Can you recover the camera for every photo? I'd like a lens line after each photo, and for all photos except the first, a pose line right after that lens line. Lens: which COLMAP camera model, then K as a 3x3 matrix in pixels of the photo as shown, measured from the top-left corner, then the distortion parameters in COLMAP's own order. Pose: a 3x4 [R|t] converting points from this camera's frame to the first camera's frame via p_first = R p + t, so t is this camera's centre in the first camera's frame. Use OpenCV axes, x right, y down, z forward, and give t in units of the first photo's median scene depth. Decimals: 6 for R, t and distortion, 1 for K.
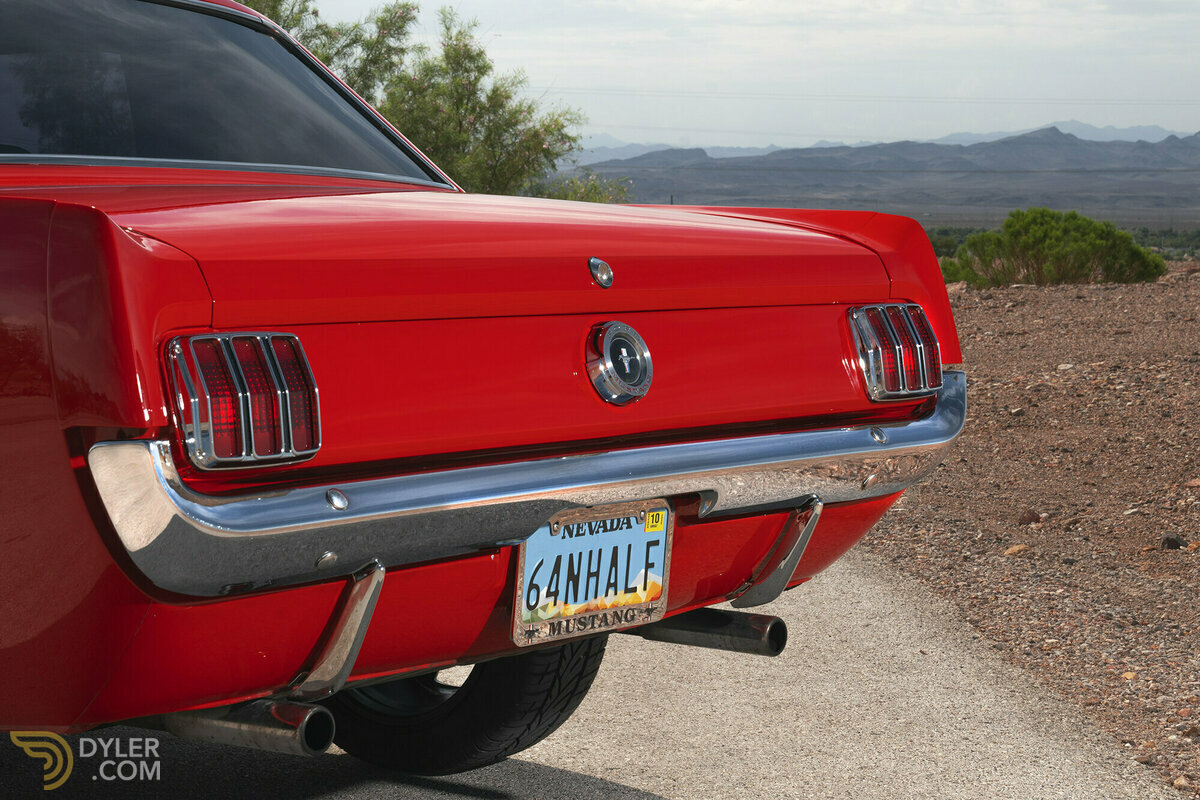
lens RADIAL K [[2526.1, 0, 600.0], [0, 2526.1, 400.0], [0, 0, 1]] dist [0.028500, 0.062909]
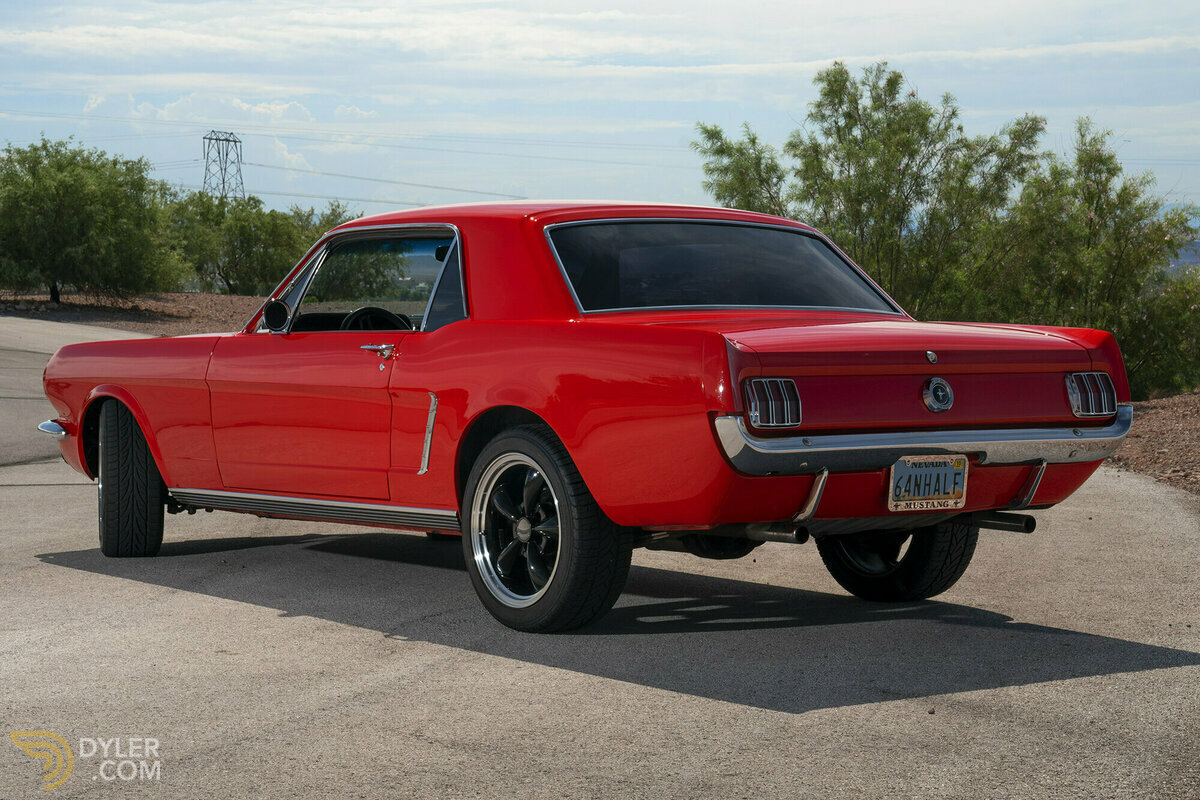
lens RADIAL K [[2539.8, 0, 557.0], [0, 2539.8, 400.7], [0, 0, 1]] dist [2.621935, 0.079835]
pose [[0.960356, 0.031905, -0.276945, 0.074000], [-0.039608, 0.998967, -0.022262, 0.012384], [0.275948, 0.032349, 0.960628, -0.314910]]
